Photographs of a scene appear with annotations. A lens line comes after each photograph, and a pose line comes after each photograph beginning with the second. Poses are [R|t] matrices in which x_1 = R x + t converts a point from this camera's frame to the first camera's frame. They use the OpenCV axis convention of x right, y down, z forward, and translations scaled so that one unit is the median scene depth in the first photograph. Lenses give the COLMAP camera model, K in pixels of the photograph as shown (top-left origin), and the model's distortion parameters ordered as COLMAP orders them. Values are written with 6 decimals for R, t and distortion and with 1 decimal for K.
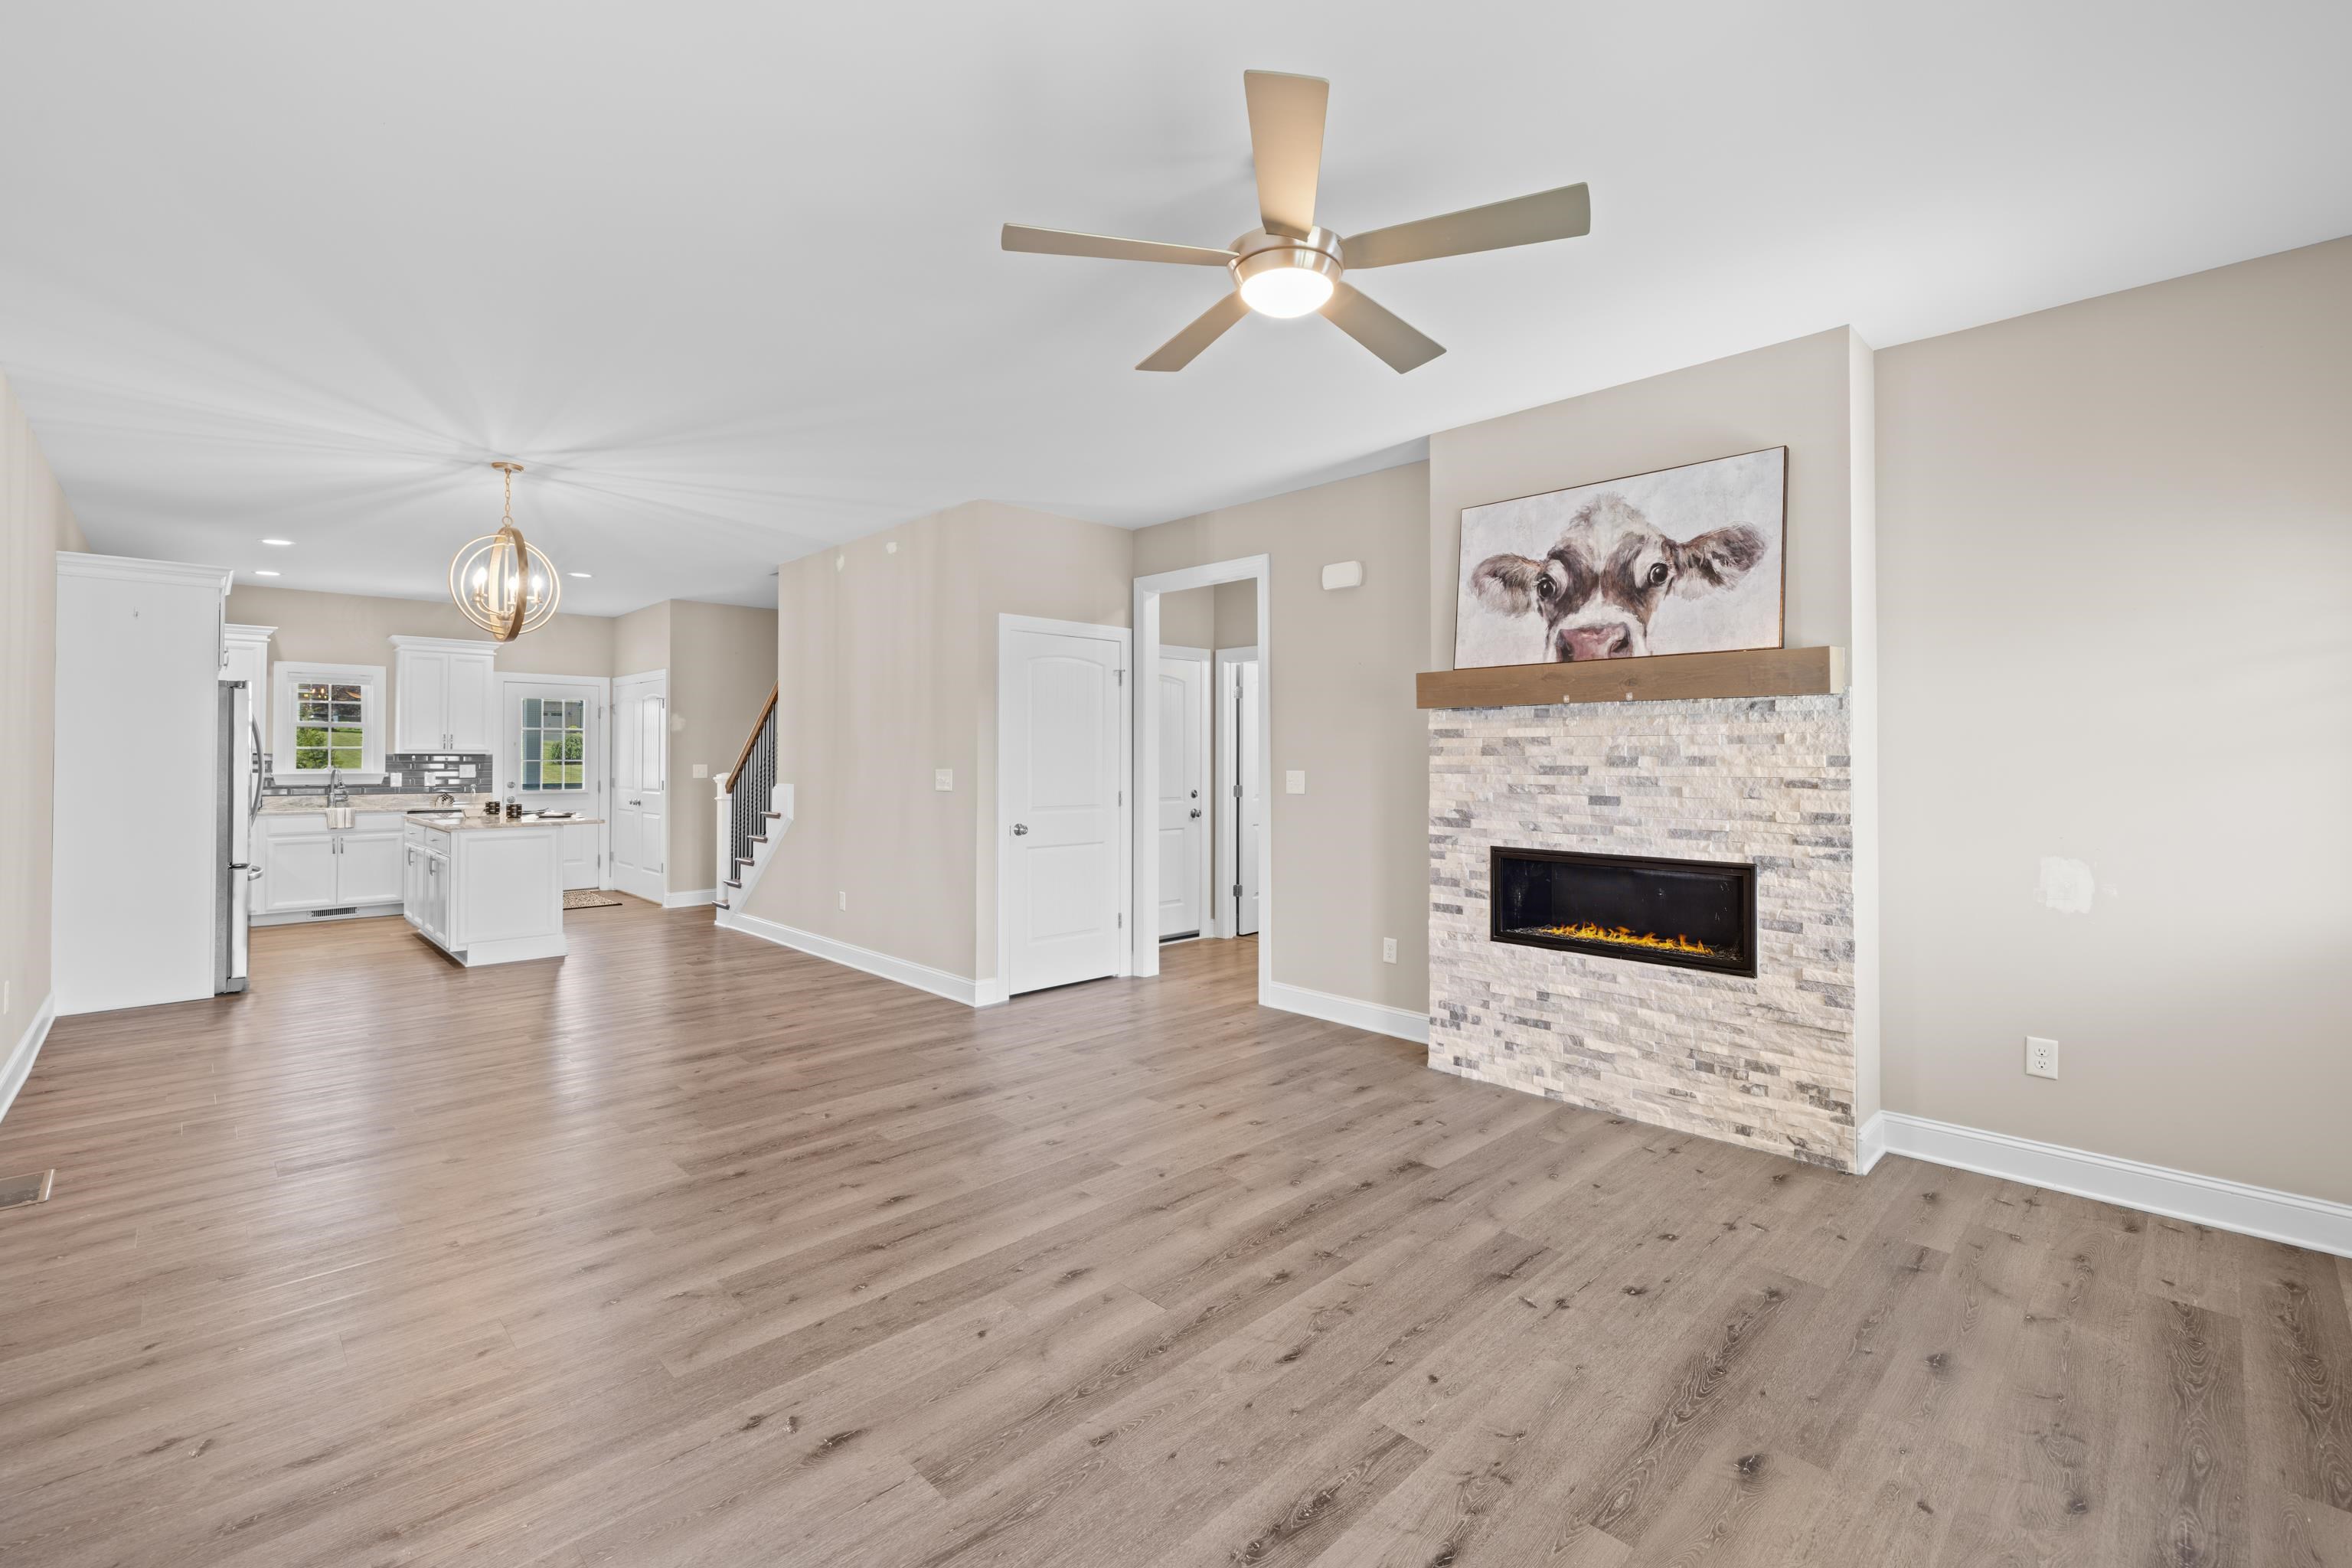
lens RADIAL K [[1002.8, 0, 1164.4], [0, 1002.8, 745.7], [0, 0, 1]] dist [0.003383, 0.001464]
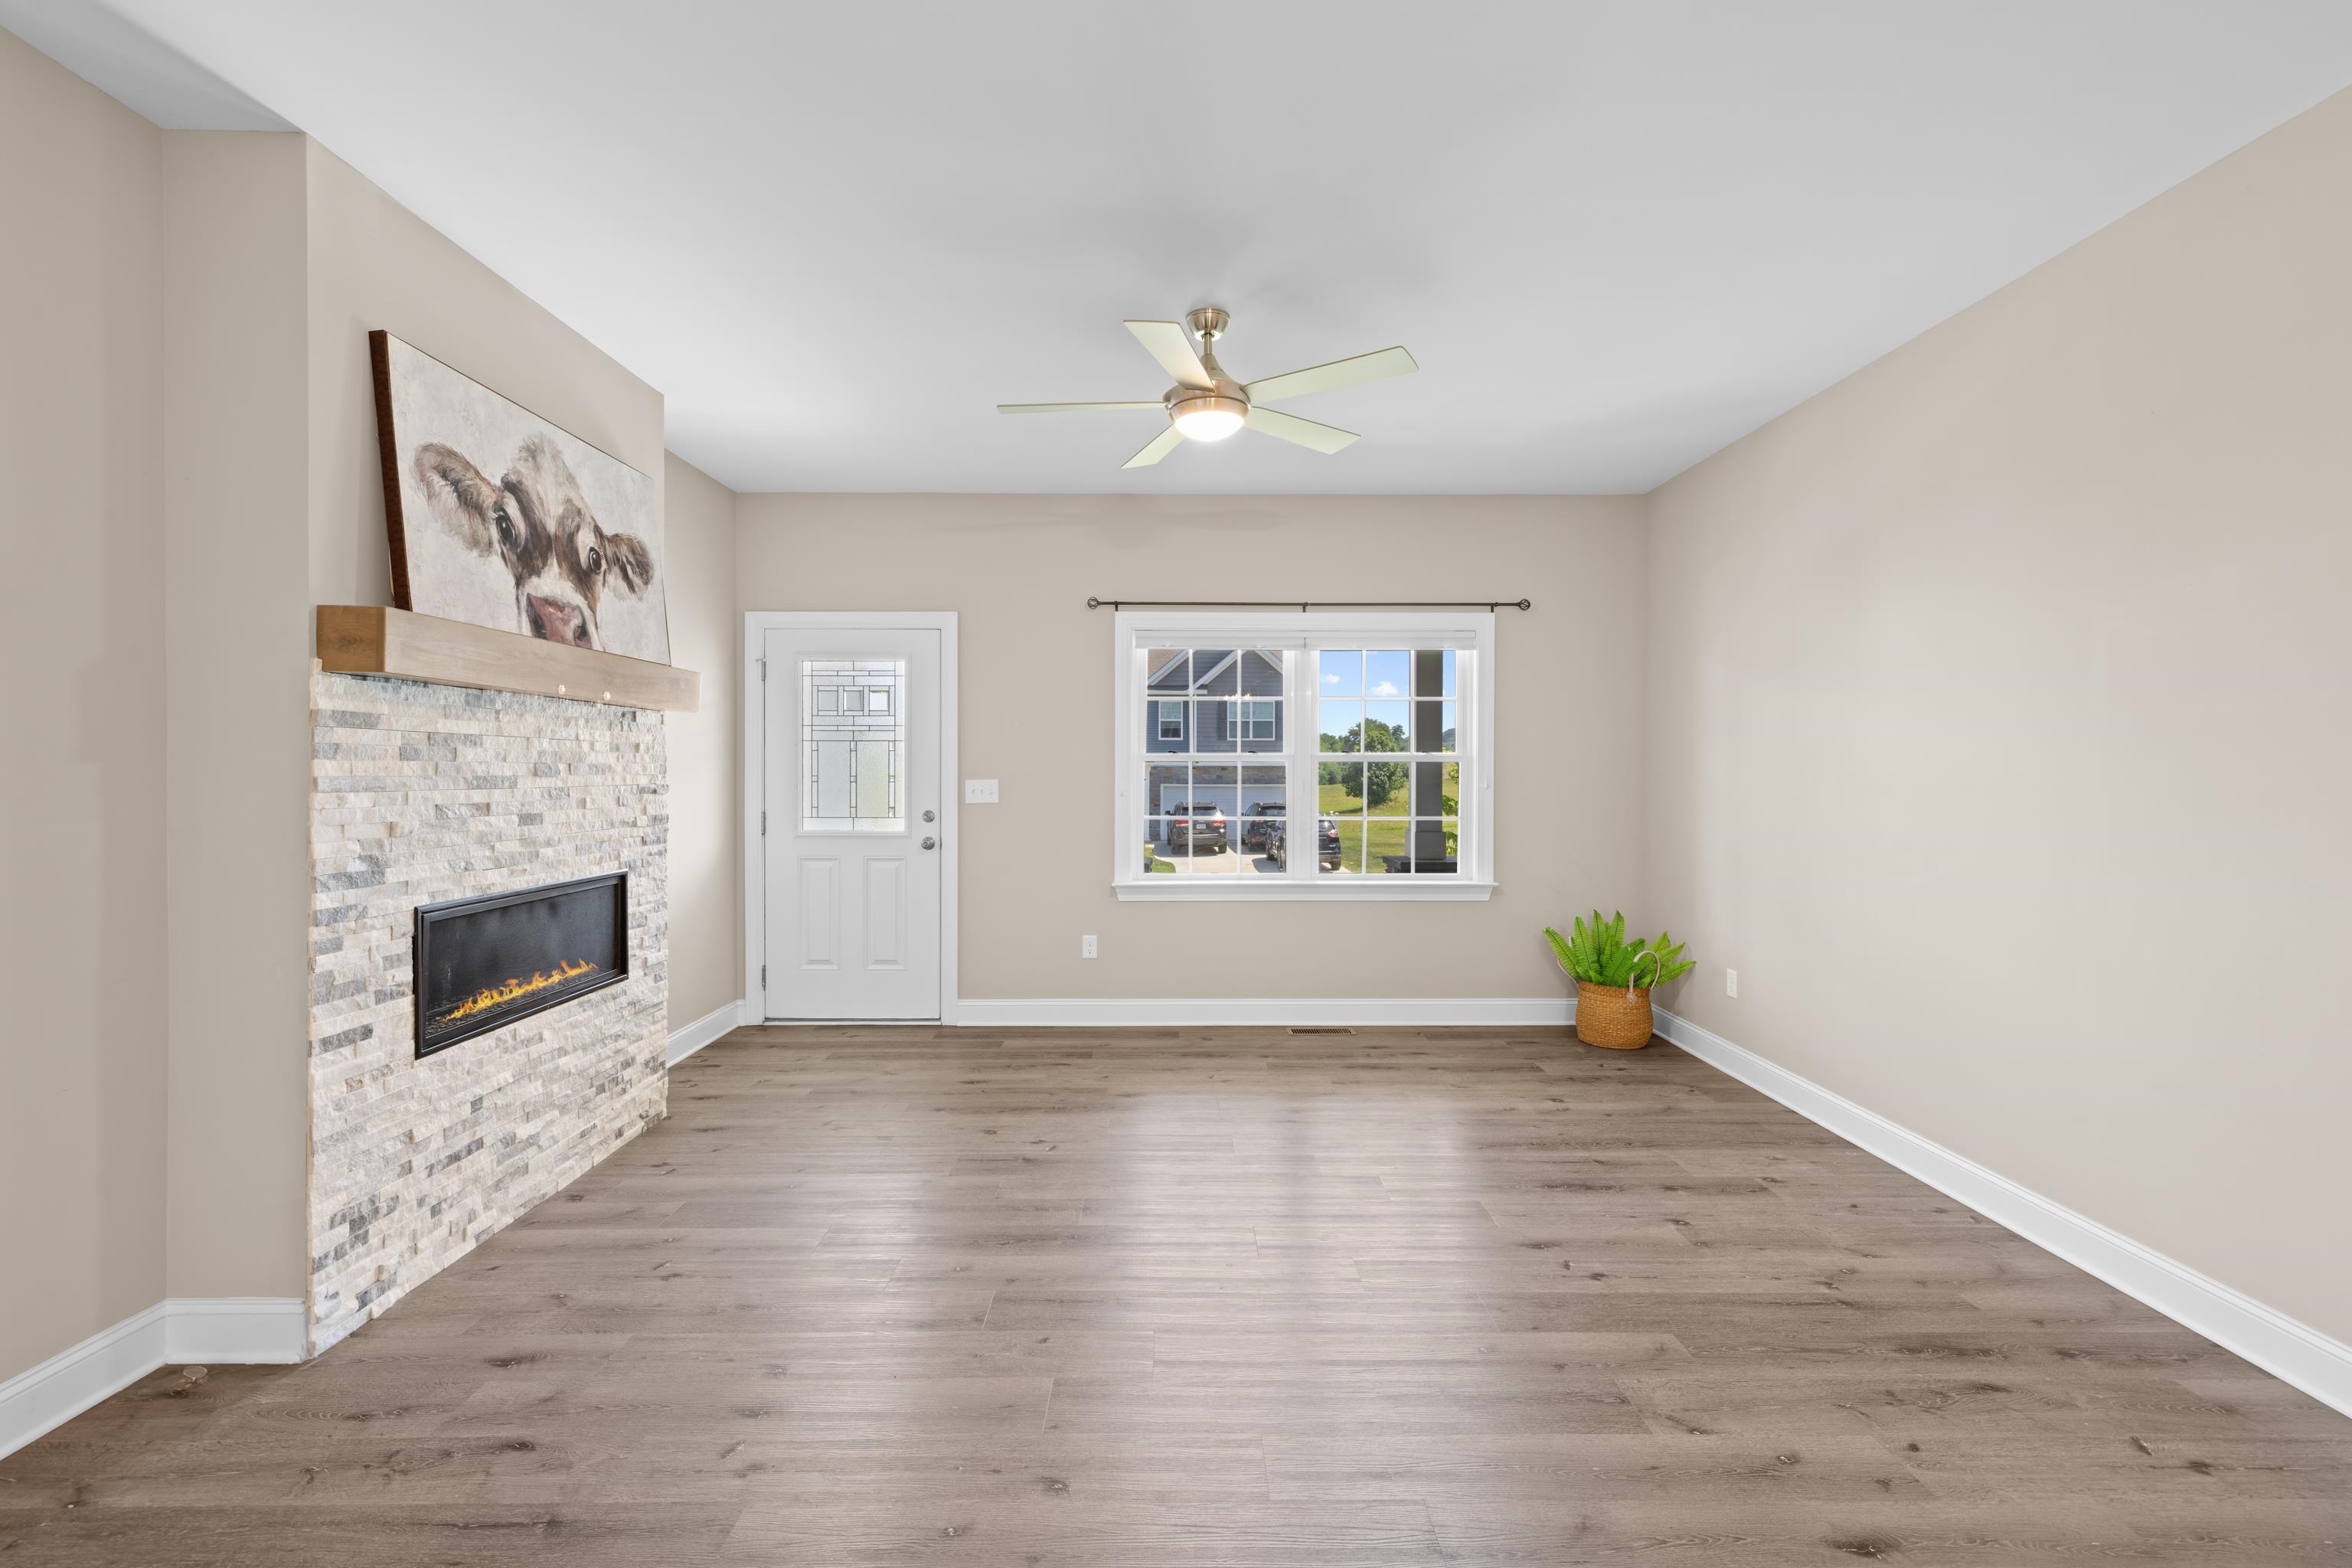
lens RADIAL K [[1002.8, 0, 1173.5], [0, 1002.8, 776.7], [0, 0, 1]] dist [0.003383, 0.001464]
pose [[-0.720544, -0.008423, 0.693358, -0.890141], [-0.014175, 0.999896, -0.002585, 0.029846], [-0.693264, -0.011691, -0.720589, 2.276381]]
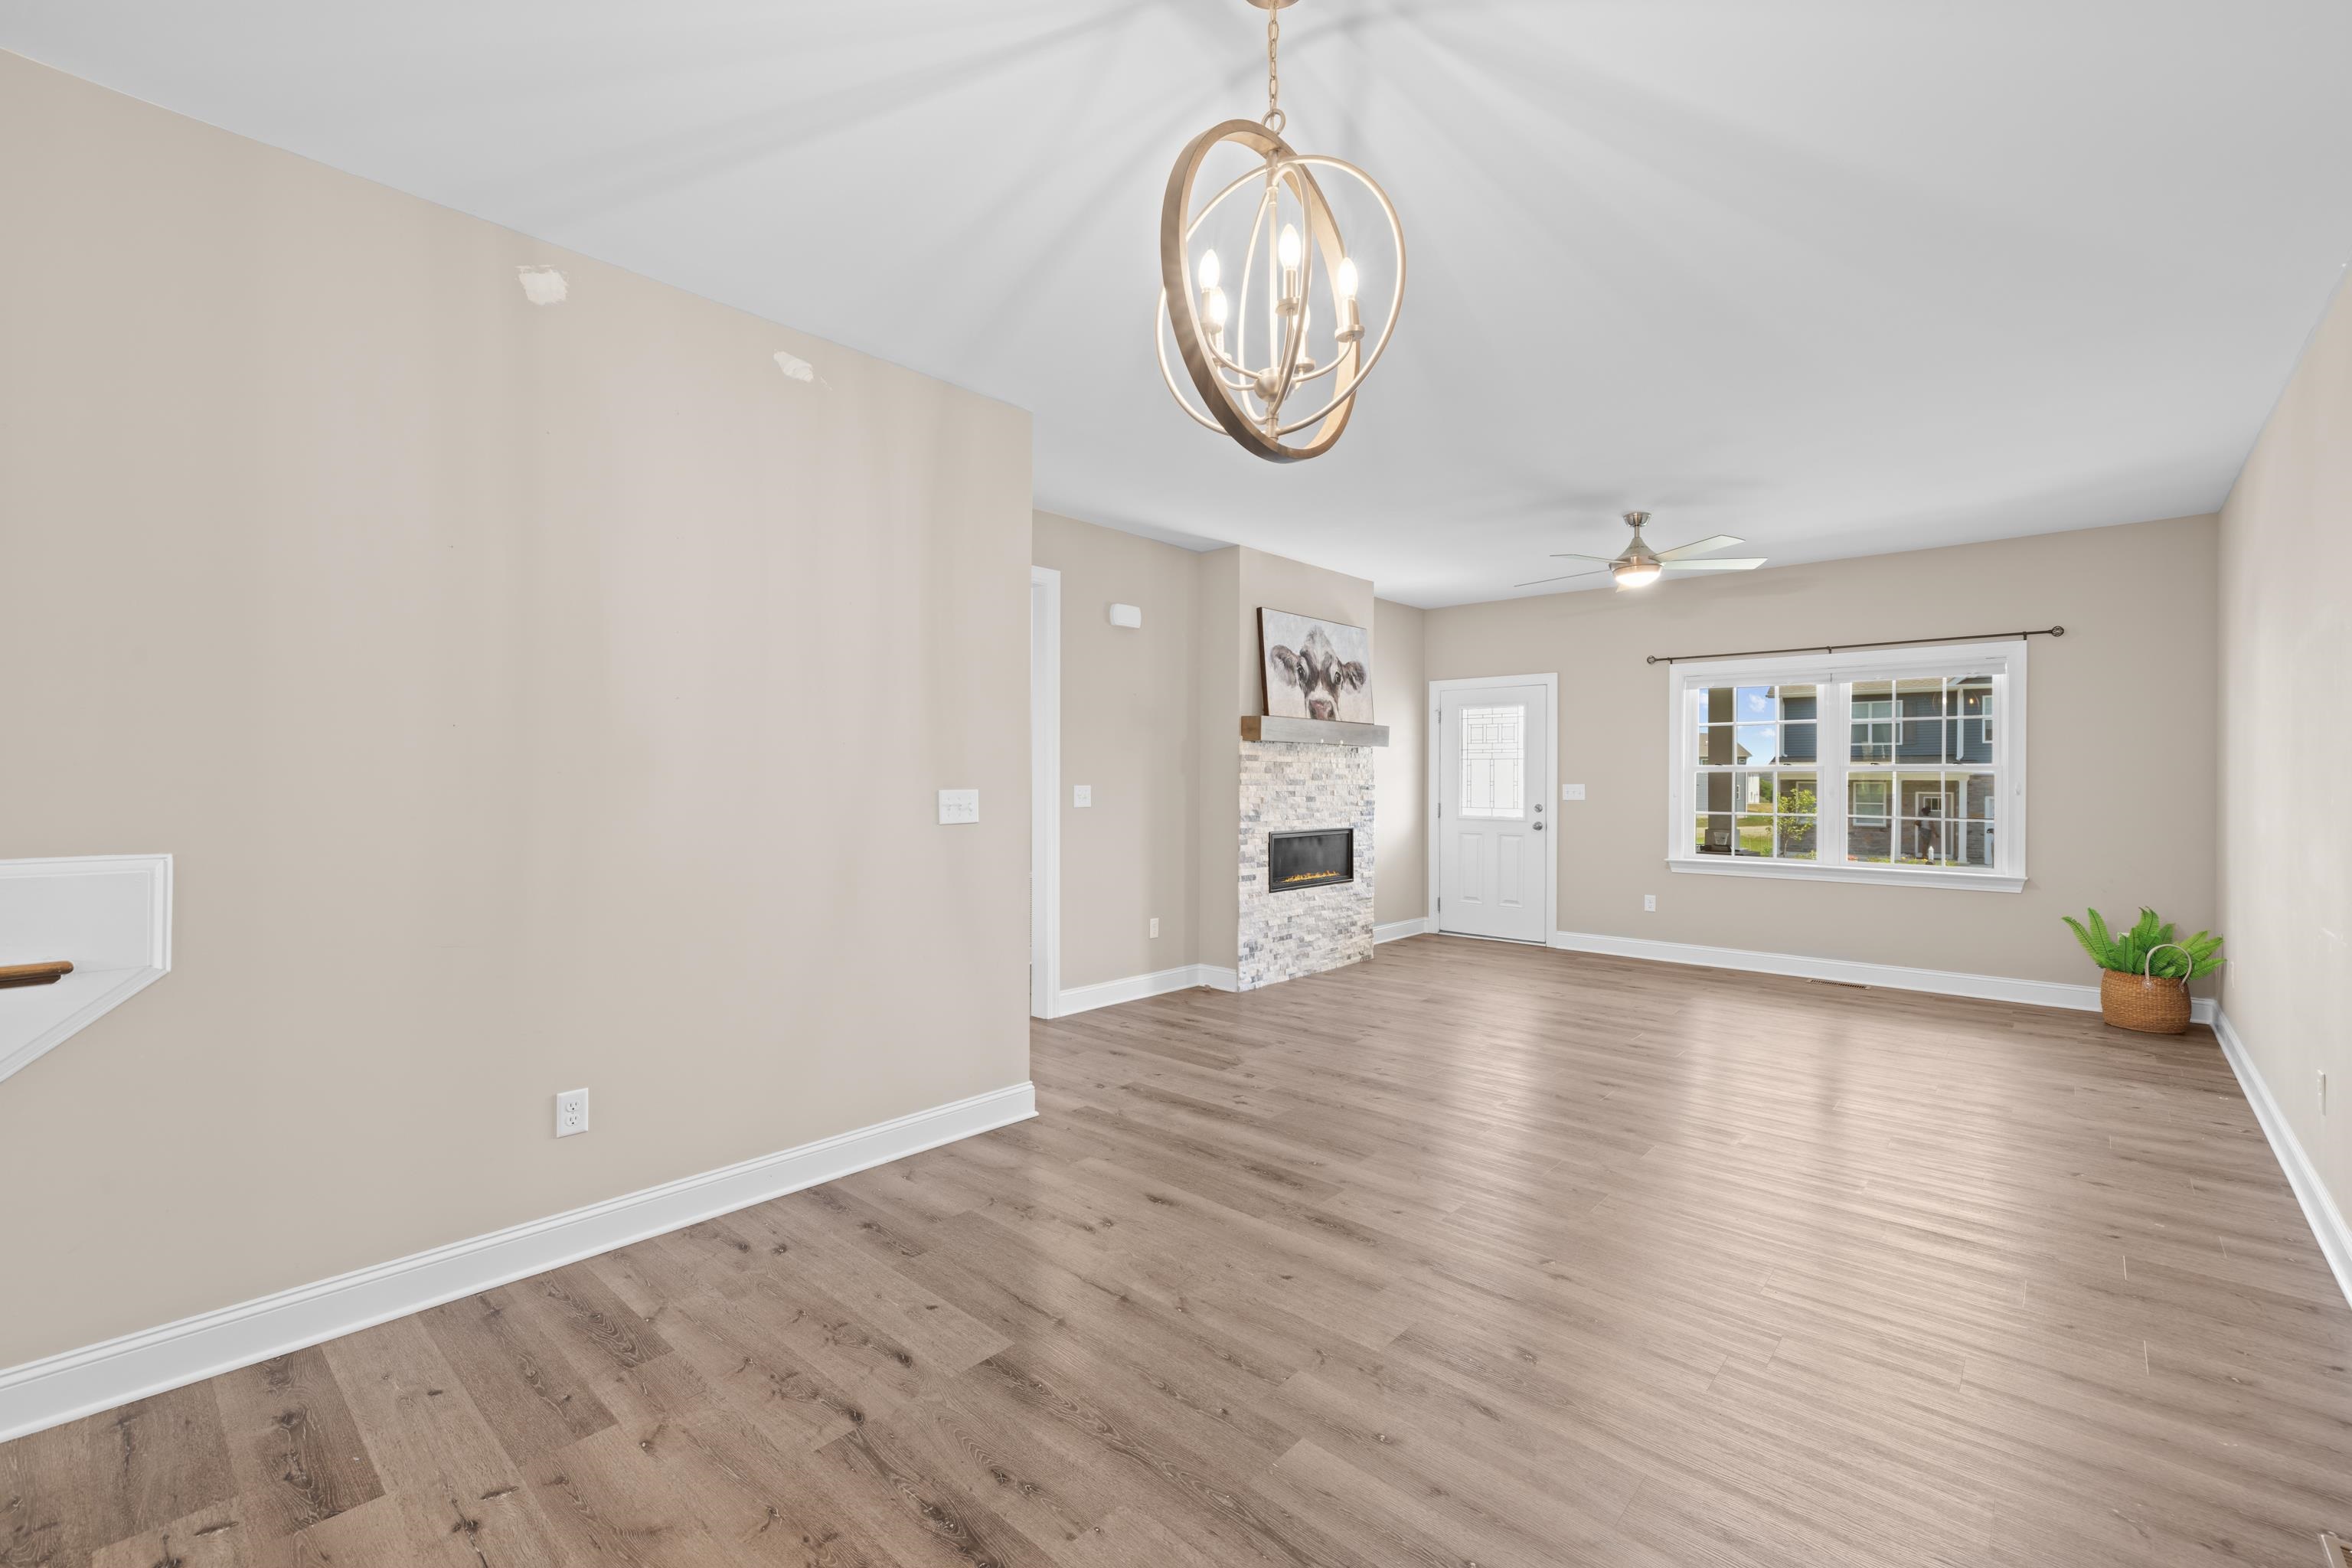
lens RADIAL K [[1002.8, 0, 1172.6], [0, 1002.8, 777.2], [0, 0, 1]] dist [0.003383, 0.001464]
pose [[-0.063591, -0.002901, 0.997972, -2.439681], [-0.018550, 0.999826, 0.001724, 0.032908], [-0.997804, -0.018402, -0.063634, 2.529166]]
